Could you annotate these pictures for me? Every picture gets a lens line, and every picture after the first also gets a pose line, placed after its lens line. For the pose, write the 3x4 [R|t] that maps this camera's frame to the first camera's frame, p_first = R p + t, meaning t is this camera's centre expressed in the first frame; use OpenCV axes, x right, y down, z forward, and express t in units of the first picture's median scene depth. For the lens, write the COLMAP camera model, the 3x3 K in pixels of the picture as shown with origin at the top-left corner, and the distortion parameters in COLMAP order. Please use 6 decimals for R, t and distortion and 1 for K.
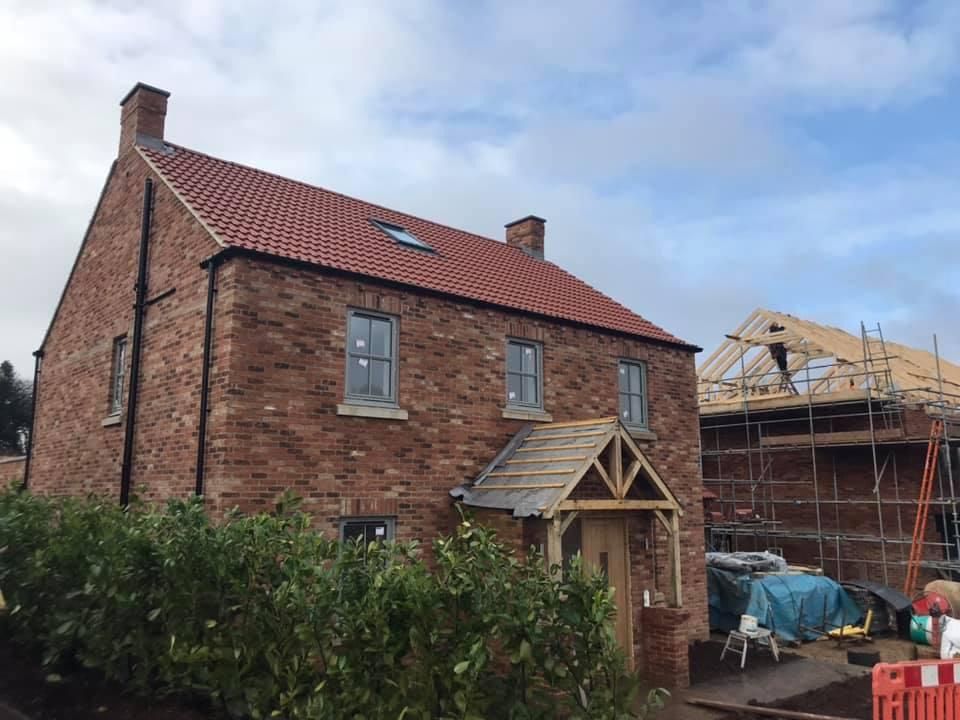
lens RADIAL K [[772.2, 0, 482.9], [0, 772.2, 354.5], [0, 0, 1]] dist [-0.000833, -0.024165]
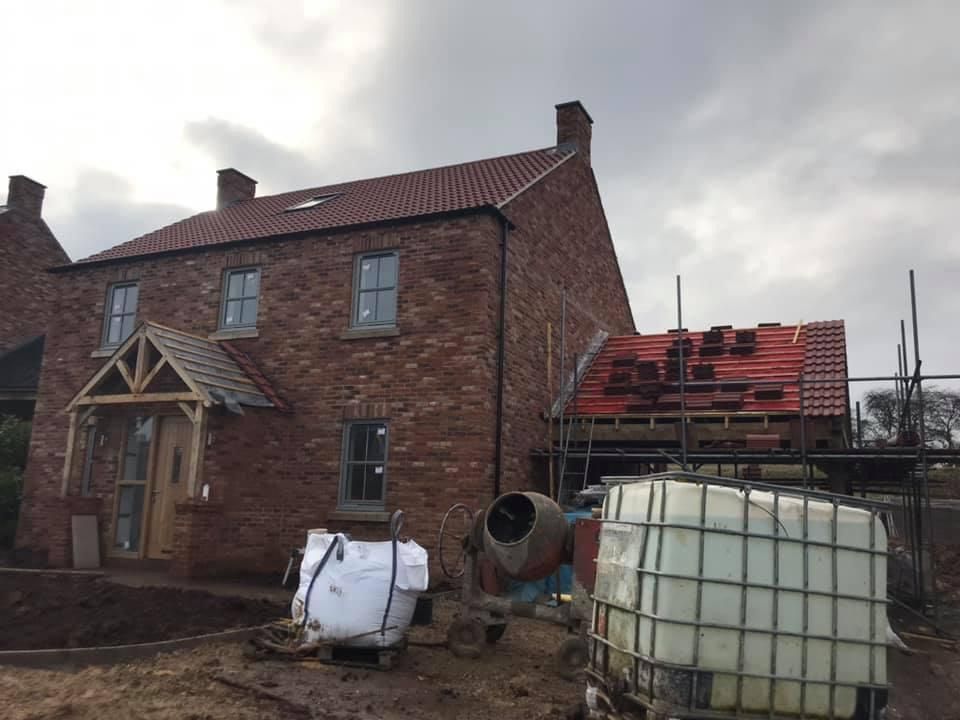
lens RADIAL K [[772.2, 0, 482.3], [0, 772.2, 364.8], [0, 0, 1]] dist [-0.000833, -0.024165]
pose [[0.434062, -0.153587, -0.887695, 1.210067], [0.139356, 0.984947, -0.102271, 0.290215], [0.890040, -0.079314, 0.448931, 0.840966]]
